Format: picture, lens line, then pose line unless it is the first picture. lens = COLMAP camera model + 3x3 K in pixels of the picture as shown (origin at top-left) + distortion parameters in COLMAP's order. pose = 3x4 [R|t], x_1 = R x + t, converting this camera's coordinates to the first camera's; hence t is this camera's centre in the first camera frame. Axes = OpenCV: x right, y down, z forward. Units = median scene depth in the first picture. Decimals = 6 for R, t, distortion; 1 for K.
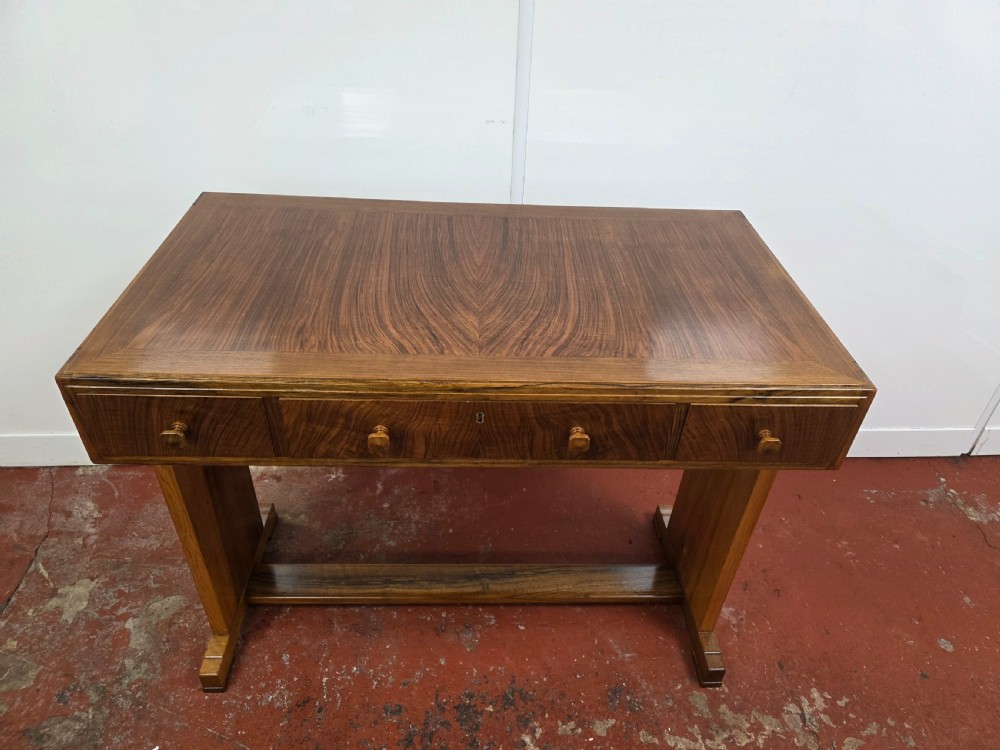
lens RADIAL K [[677.7, 0, 505.6], [0, 677.7, 372.6], [0, 0, 1]] dist [0.043846, -0.049362]
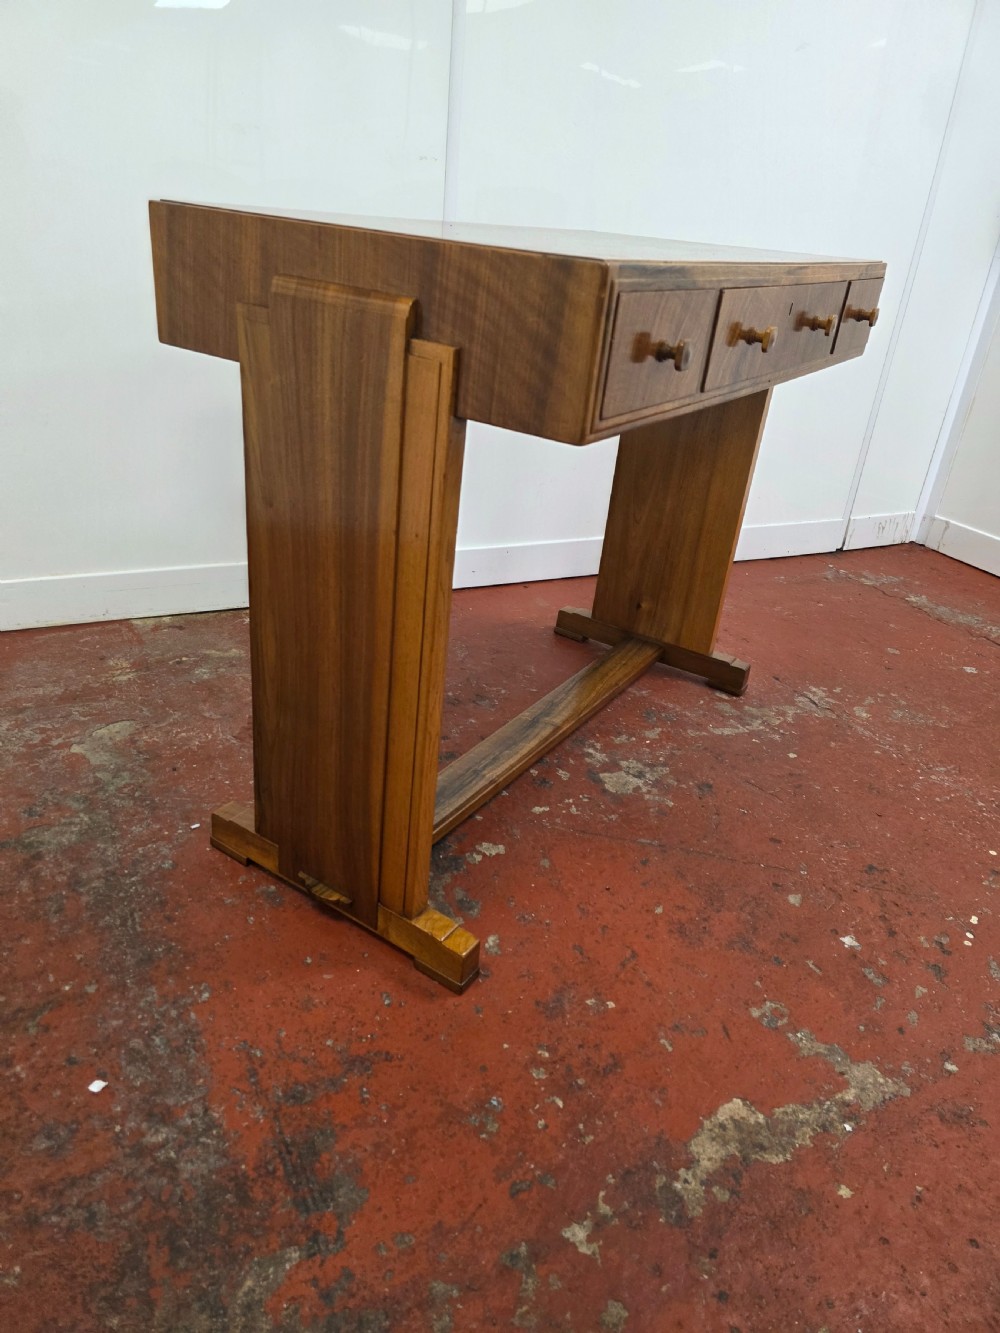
lens RADIAL K [[895.1, 0, 492.5], [0, 895.1, 664.8], [0, 0, 1]] dist [0.070068, -0.069086]
pose [[0.925744, -0.139143, 0.351620, -0.490664], [0.186977, 0.976651, -0.105791, 0.499421], [-0.328690, 0.163680, 0.930146, -0.127038]]
